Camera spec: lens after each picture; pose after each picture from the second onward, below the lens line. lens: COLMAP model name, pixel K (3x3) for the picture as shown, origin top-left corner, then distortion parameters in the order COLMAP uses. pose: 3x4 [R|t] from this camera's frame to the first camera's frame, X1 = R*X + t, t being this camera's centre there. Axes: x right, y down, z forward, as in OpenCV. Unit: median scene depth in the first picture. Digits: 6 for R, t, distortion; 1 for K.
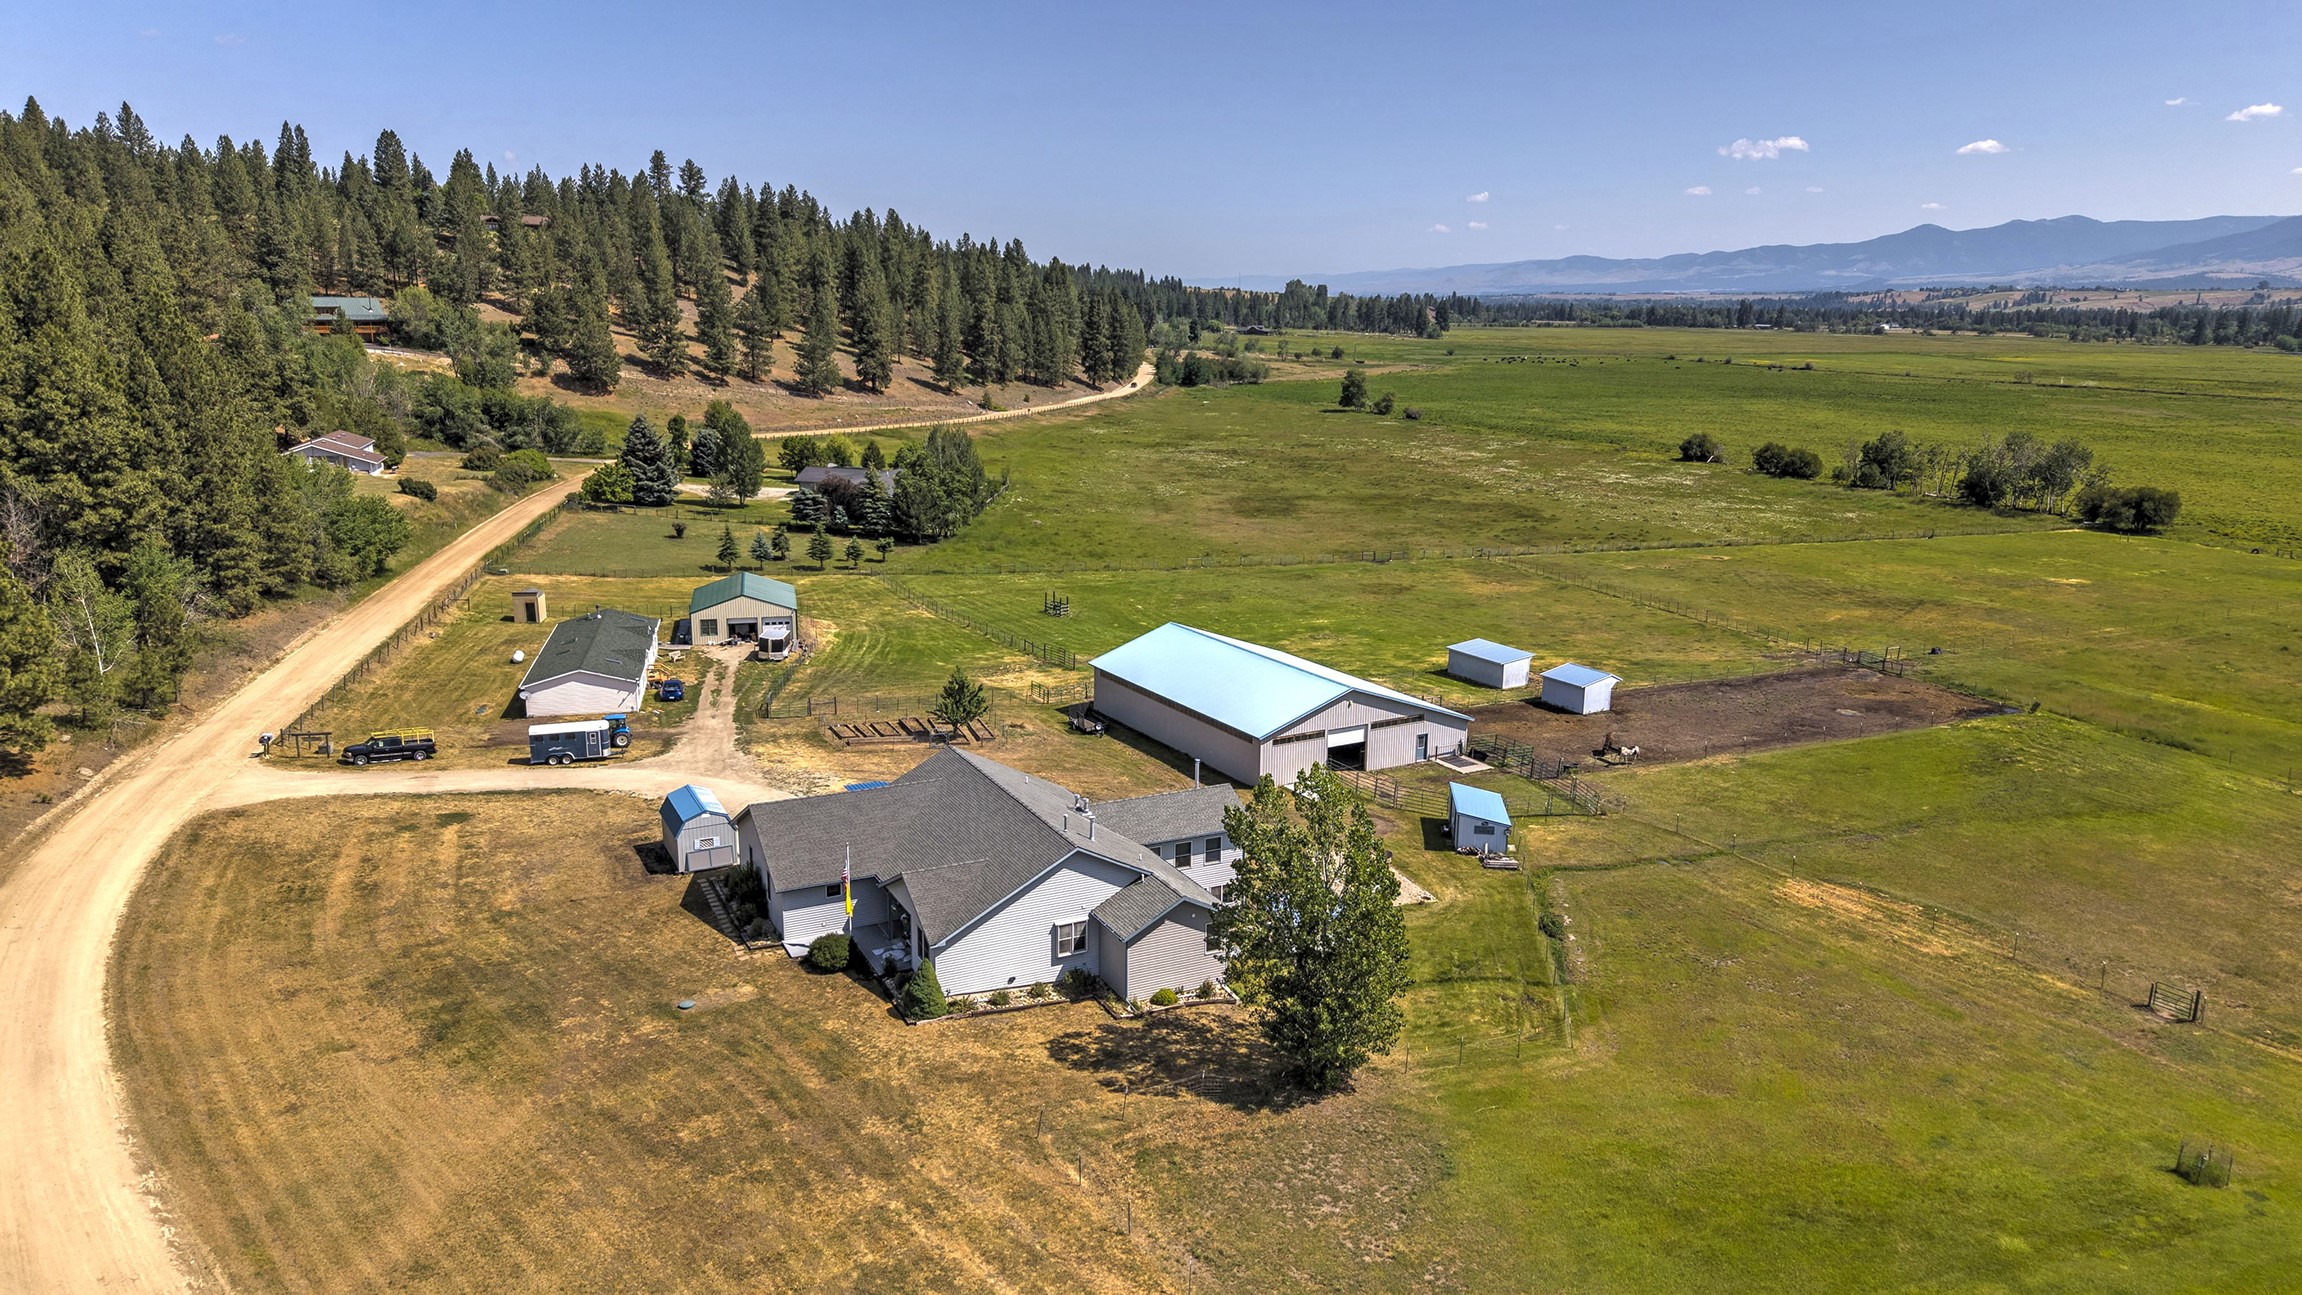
lens RADIAL K [[1537.6, 0, 1154.7], [0, 1537.6, 649.1], [0, 0, 1]] dist [0.029944, -0.036459]
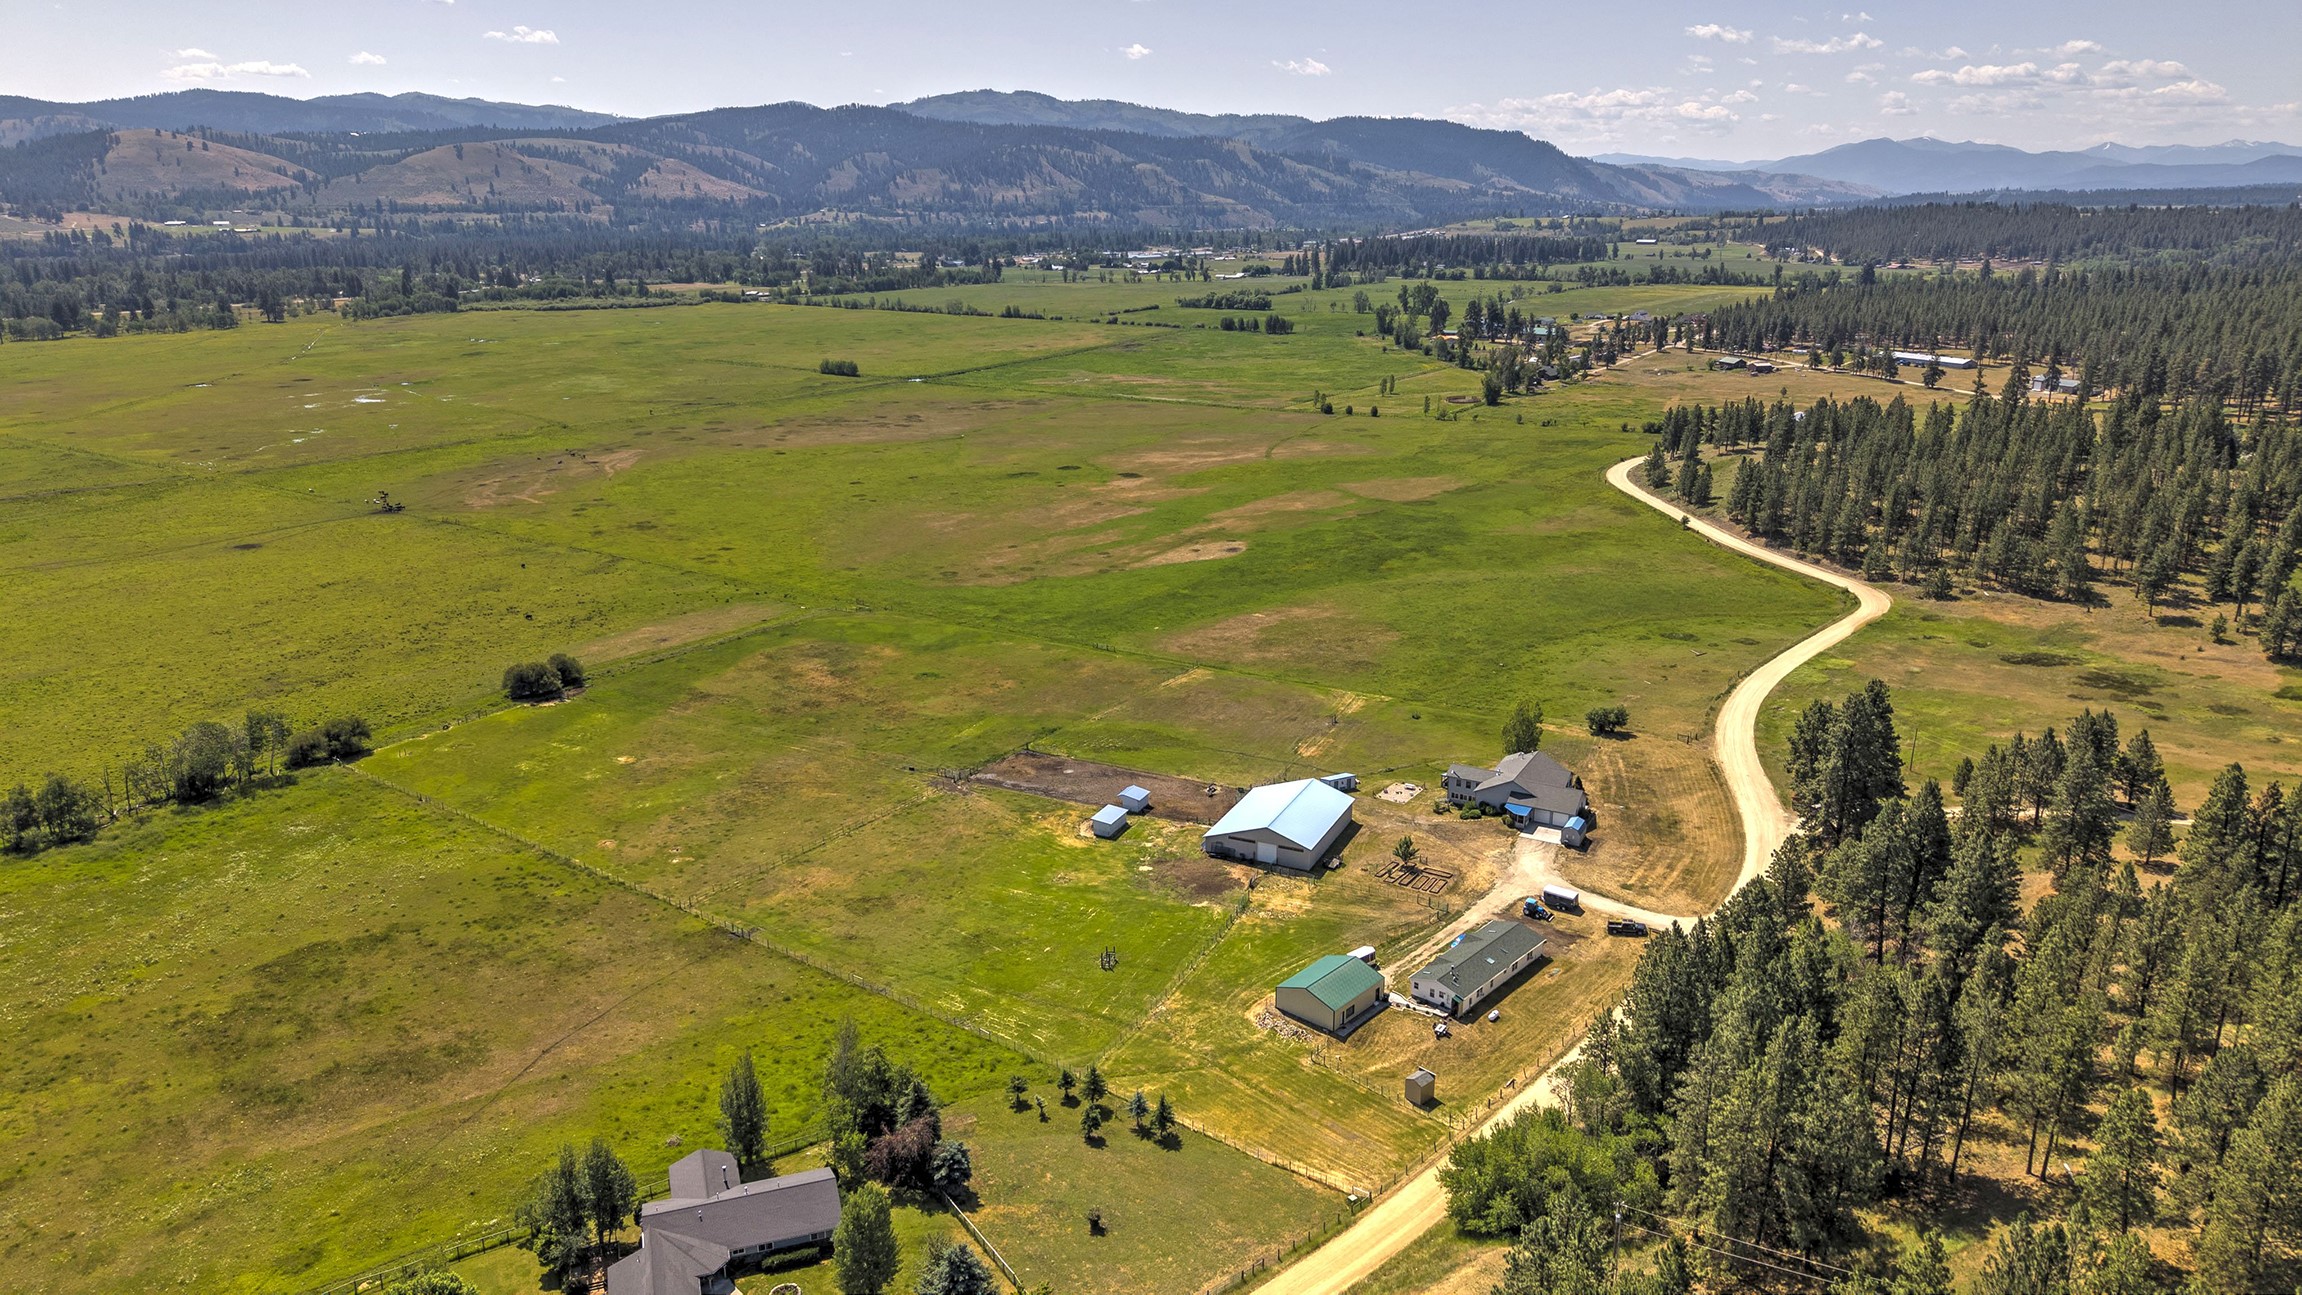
lens RADIAL K [[1537.6, 0, 1154.7], [0, 1537.6, 649.1], [0, 0, 1]] dist [0.029944, -0.036459]
pose [[-0.573481, -0.243257, 0.782269, -1.563574], [0.178116, 0.895029, 0.408898, -1.183113], [-0.799621, 0.373830, -0.469954, 2.184589]]
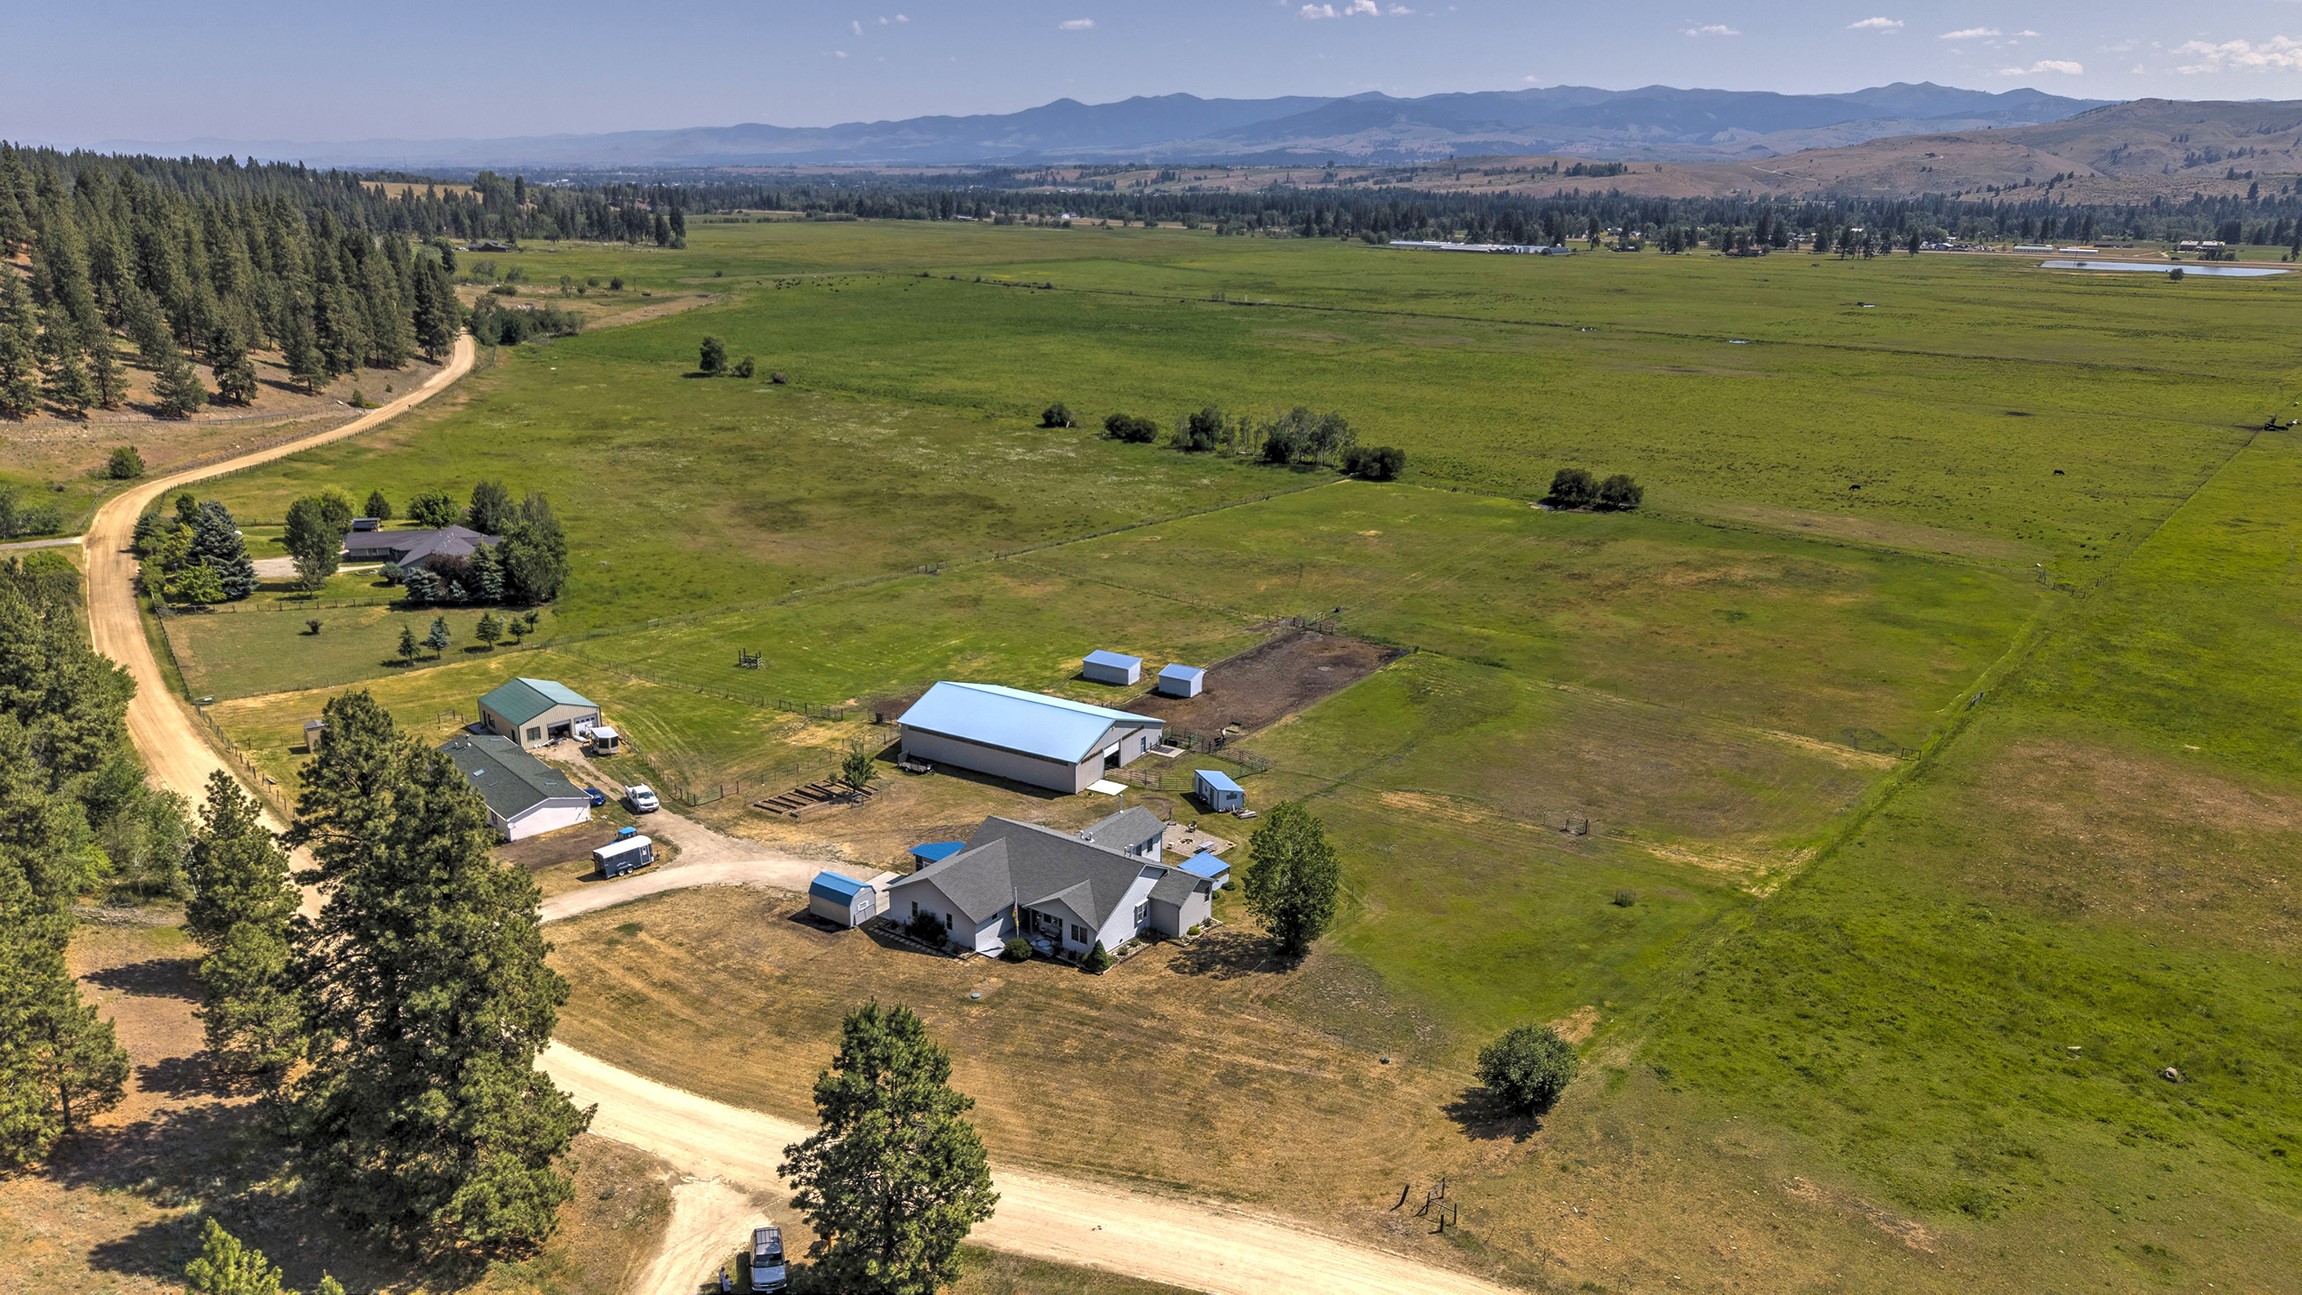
lens RADIAL K [[1548.2, 0, 1154.9], [0, 1548.2, 636.9], [0, 0, 1]] dist [0.017008, -0.018195]
pose [[0.874820, -0.142811, 0.462920, -0.522886], [0.109486, 0.989122, 0.098239, -0.196490], [-0.471914, -0.035258, 0.880939, -0.392642]]
